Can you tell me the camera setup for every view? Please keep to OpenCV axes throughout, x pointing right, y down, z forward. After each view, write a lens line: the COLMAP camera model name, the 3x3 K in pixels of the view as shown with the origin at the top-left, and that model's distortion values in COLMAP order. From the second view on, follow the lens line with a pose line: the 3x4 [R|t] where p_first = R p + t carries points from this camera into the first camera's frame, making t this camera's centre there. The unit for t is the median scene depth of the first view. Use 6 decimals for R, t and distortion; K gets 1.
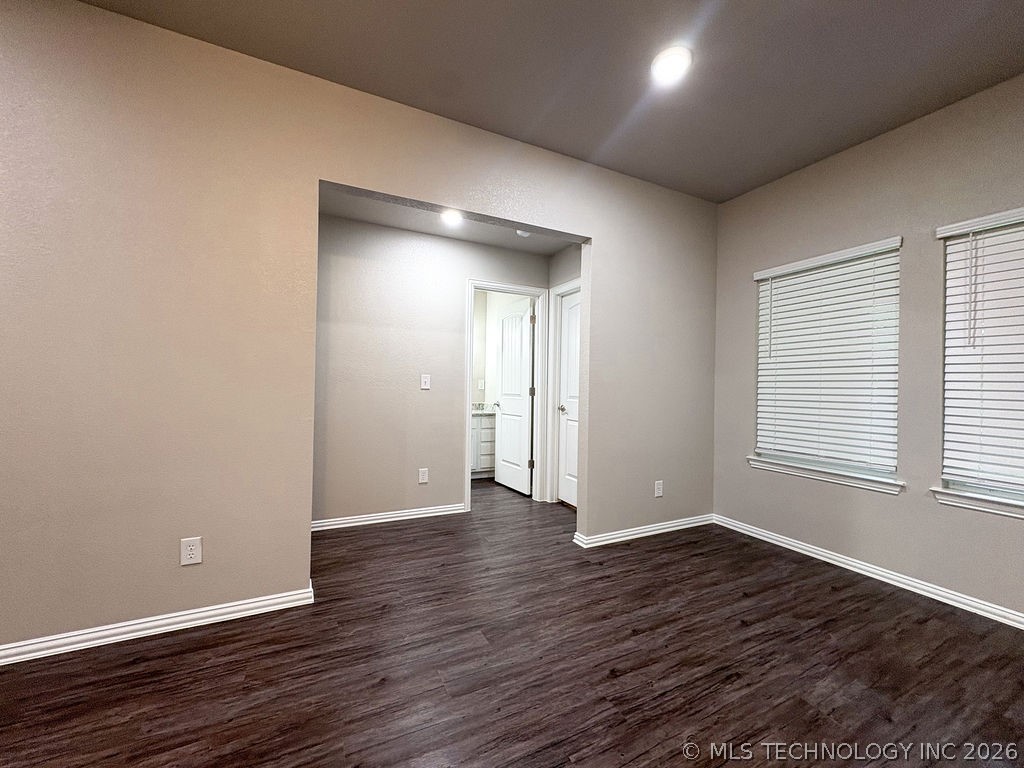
lens RADIAL K [[402.8, 0, 512.0], [0, 402.8, 384.0], [0, 0, 1]] dist [0.000673, -0.000104]
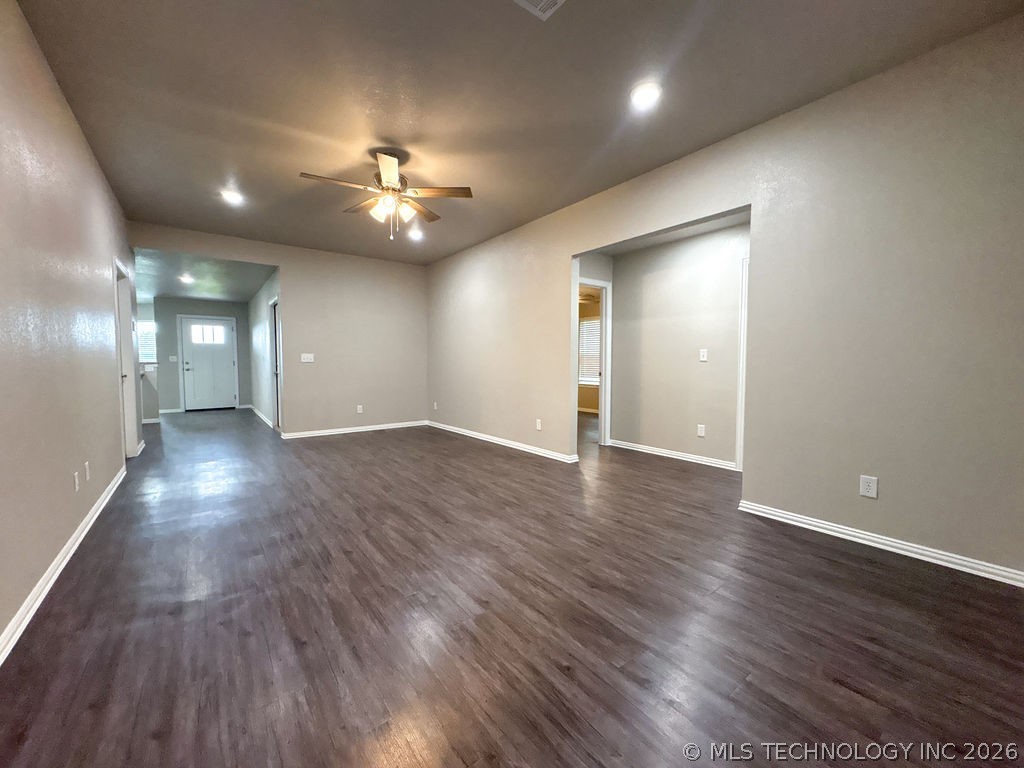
lens RADIAL K [[402.8, 0, 512.0], [0, 402.8, 384.0], [0, 0, 1]] dist [0.000673, -0.000104]
pose [[0.189368, 0.033865, -0.981322, 1.500024], [0.009480, 0.999295, 0.036314, 0.055080], [0.981860, -0.016180, 0.188913, 0.322825]]
